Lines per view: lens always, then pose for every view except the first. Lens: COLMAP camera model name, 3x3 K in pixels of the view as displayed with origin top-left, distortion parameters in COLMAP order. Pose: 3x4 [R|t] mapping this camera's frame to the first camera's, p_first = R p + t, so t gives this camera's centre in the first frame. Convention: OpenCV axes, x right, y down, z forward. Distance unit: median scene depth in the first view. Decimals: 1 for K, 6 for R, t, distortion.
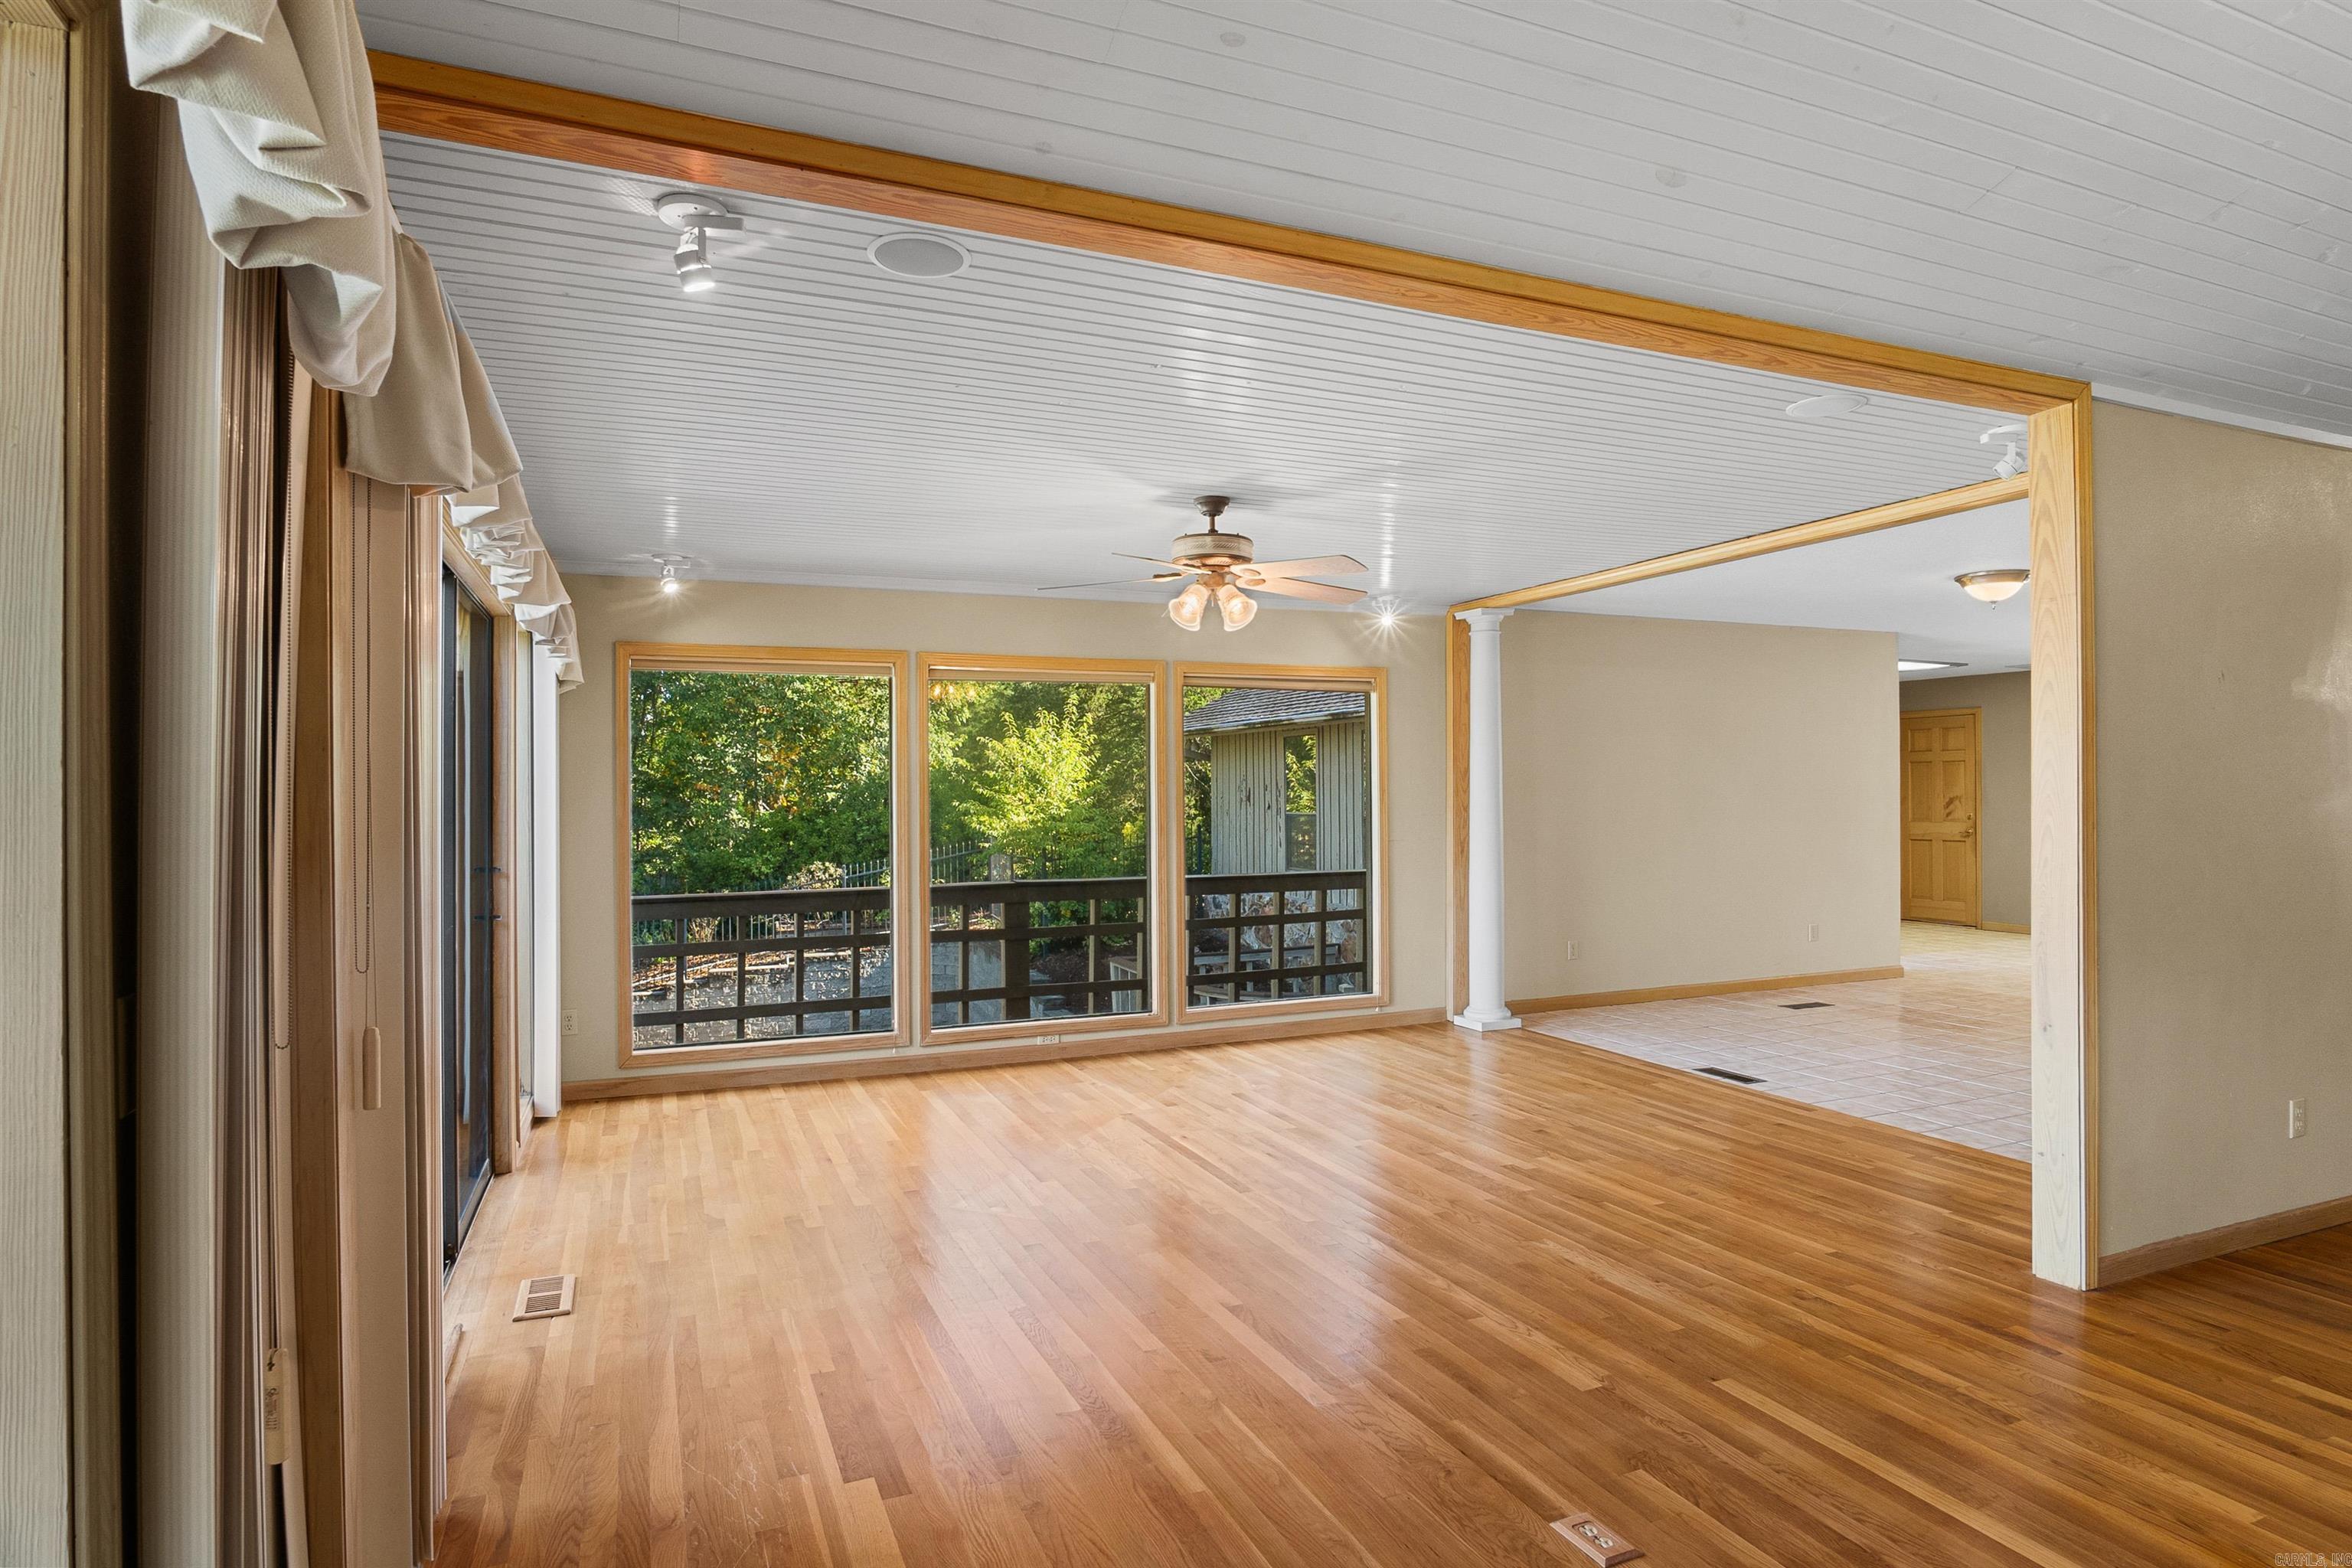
lens RADIAL K [[1261.0, 0, 1180.1], [0, 1261.0, 796.6], [0, 0, 1]] dist [-0.025470, 0.007769]
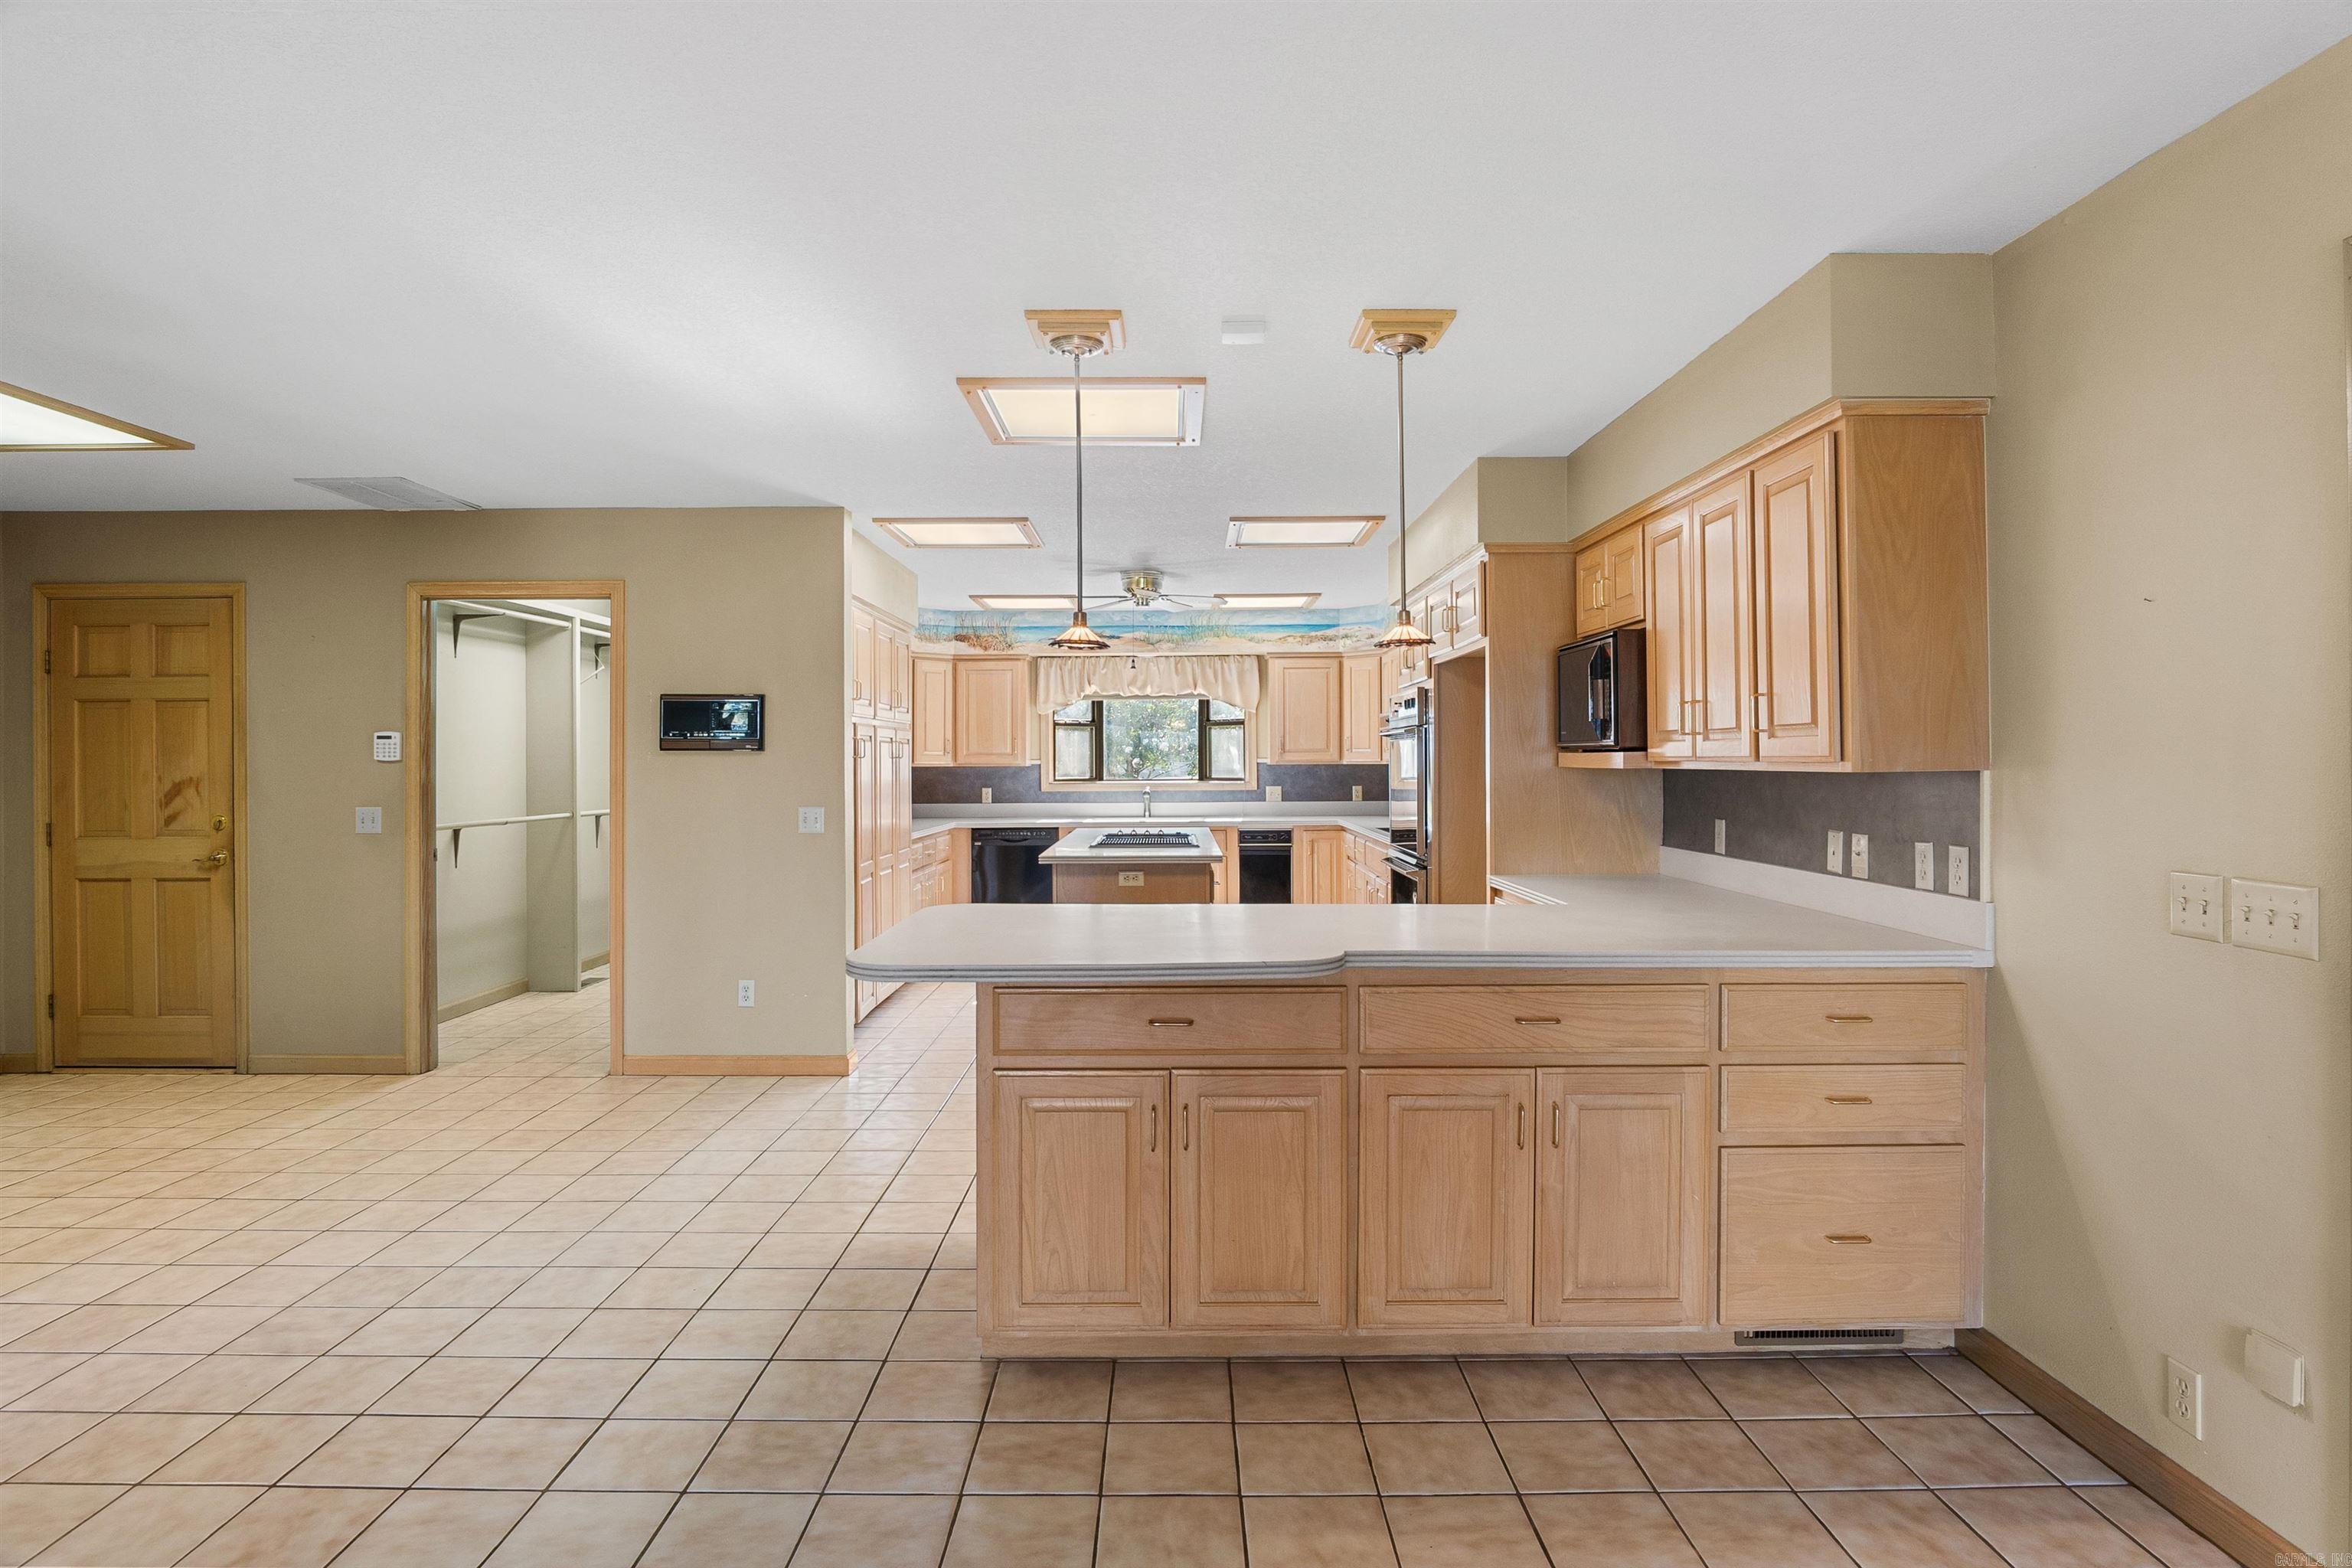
lens RADIAL K [[1261.0, 0, 1192.1], [0, 1261.0, 764.1], [0, 0, 1]] dist [-0.025470, 0.007769]
pose [[0.383761, -0.001337, 0.923431, 1.250307], [0.005057, 0.999987, -0.000653, -0.011940], [-0.923419, 0.004920, 0.383763, 1.791395]]
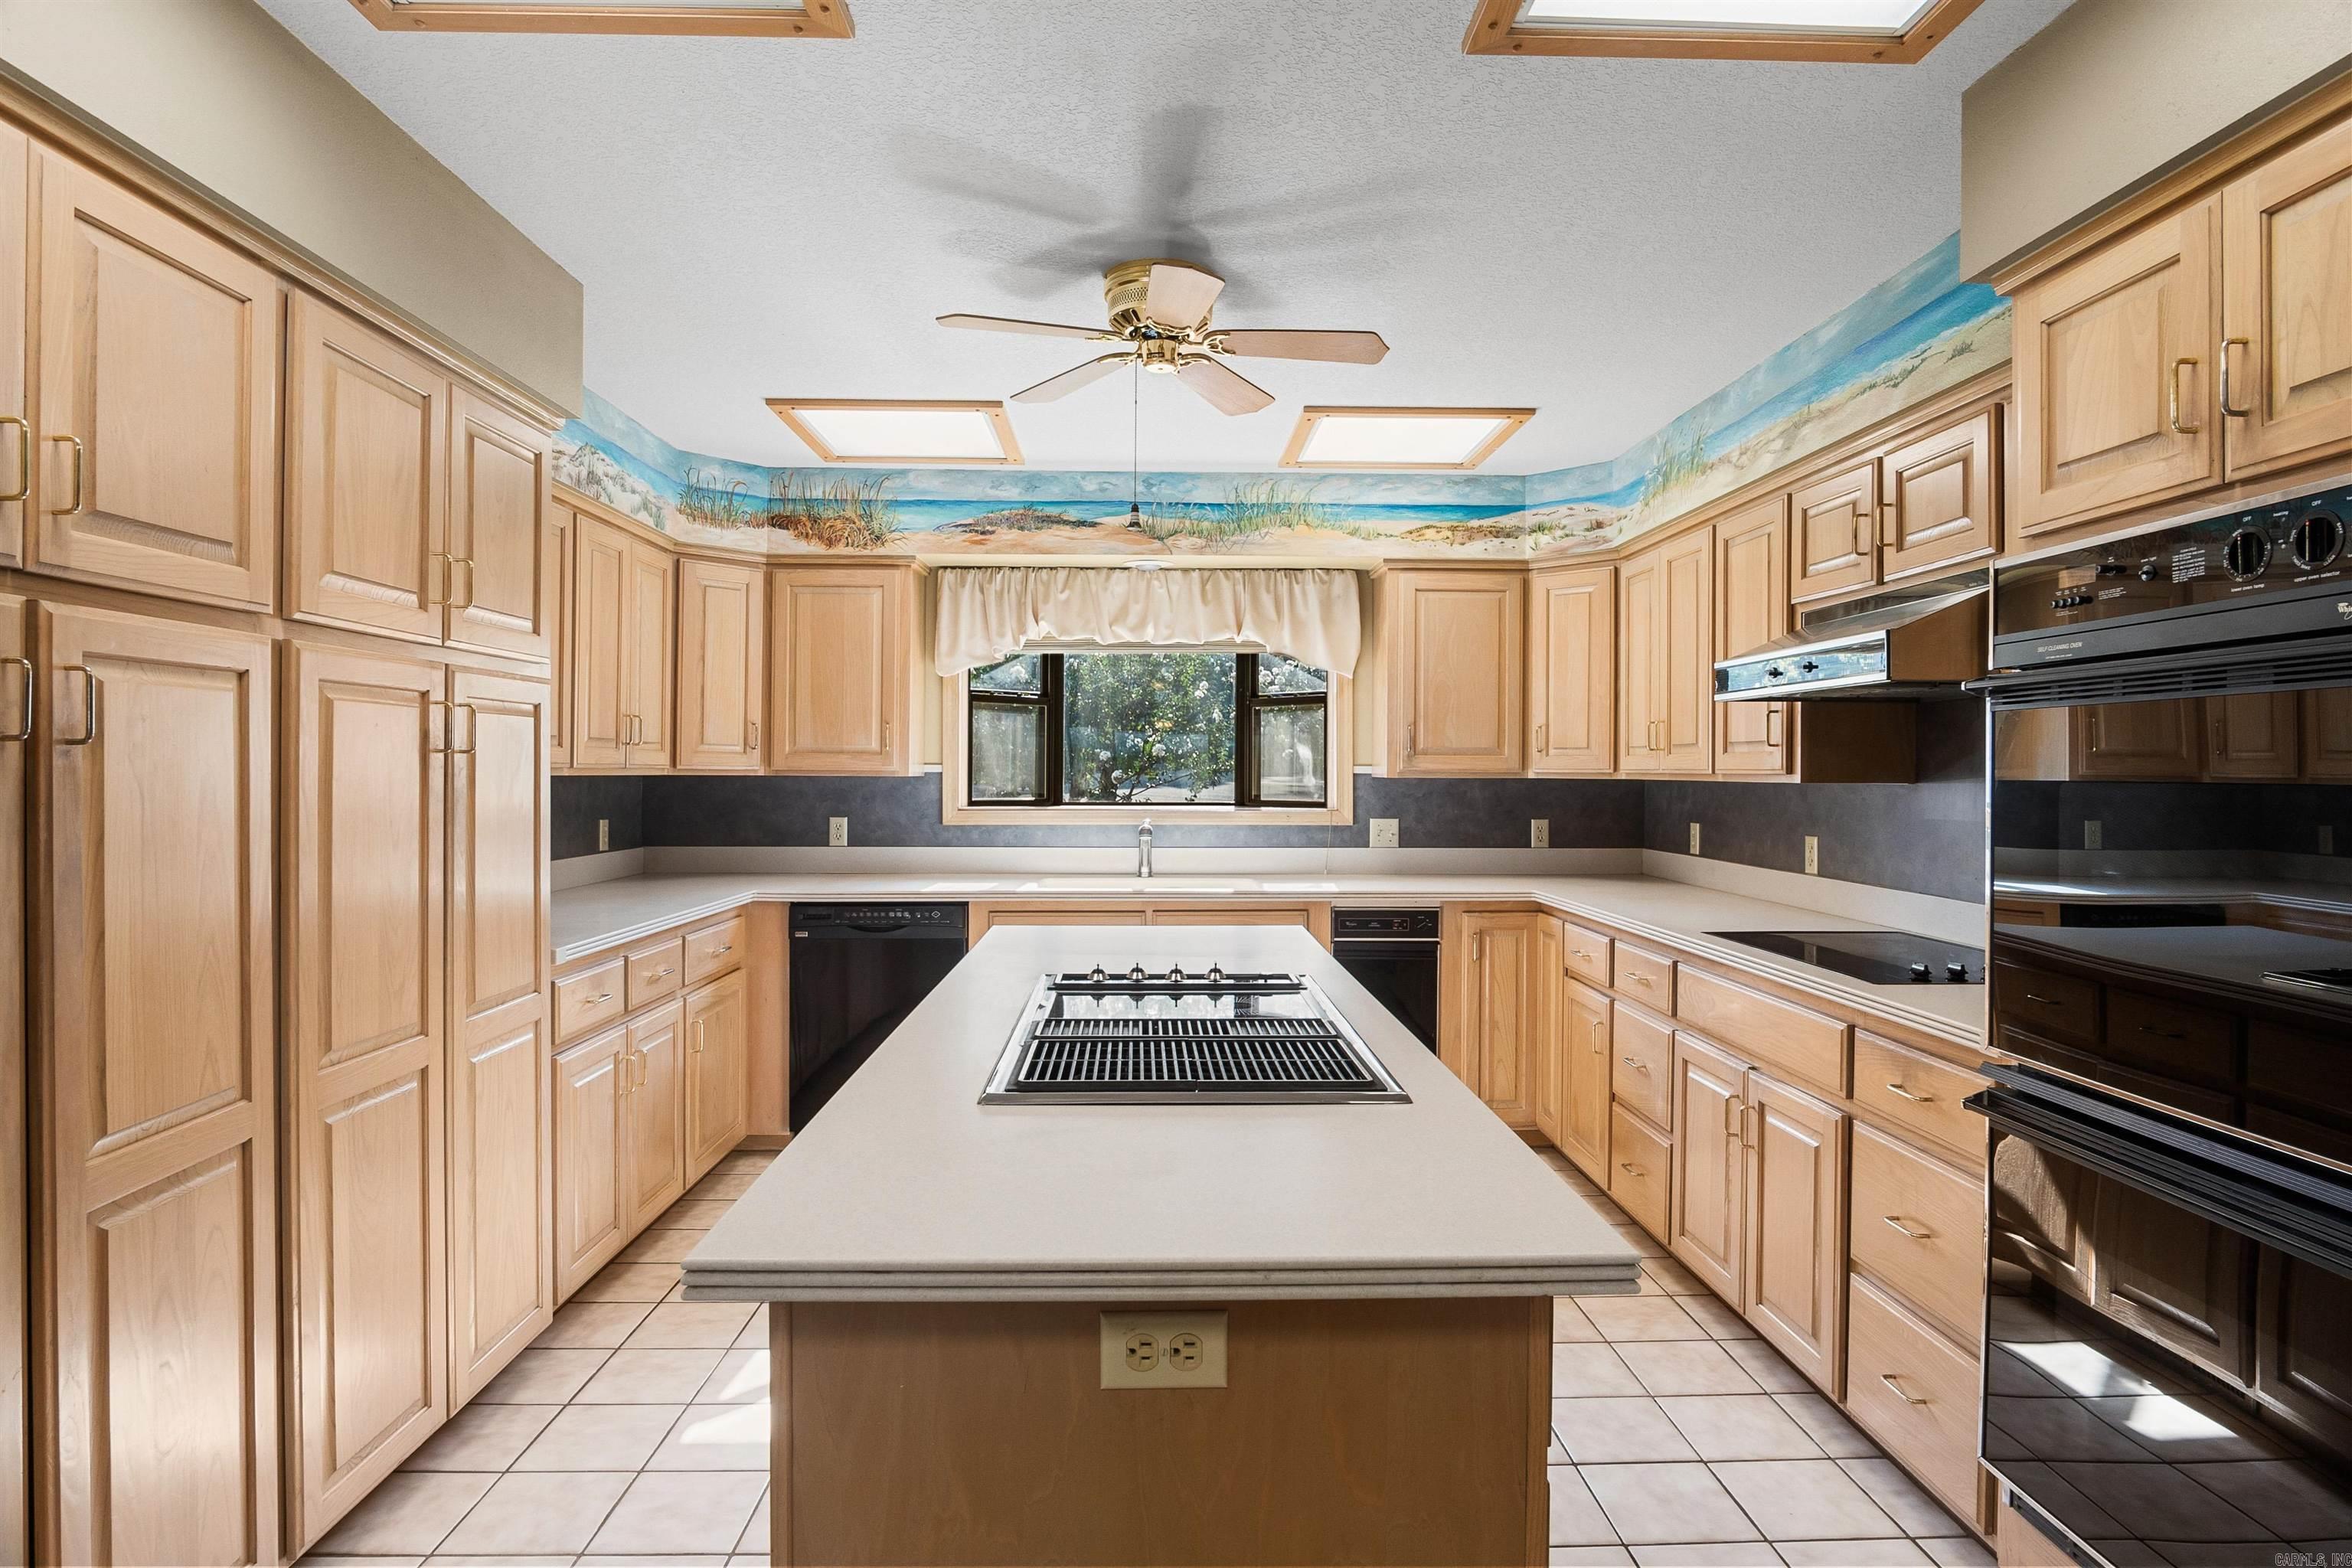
lens RADIAL K [[1261.0, 0, 1185.8], [0, 1261.0, 775.7], [0, 0, 1]] dist [-0.025470, 0.007769]
pose [[0.365131, 0.000868, 0.930956, 2.426462], [-0.004497, 0.999990, 0.000831, -0.014251], [-0.930945, -0.004490, 0.365131, 2.367864]]
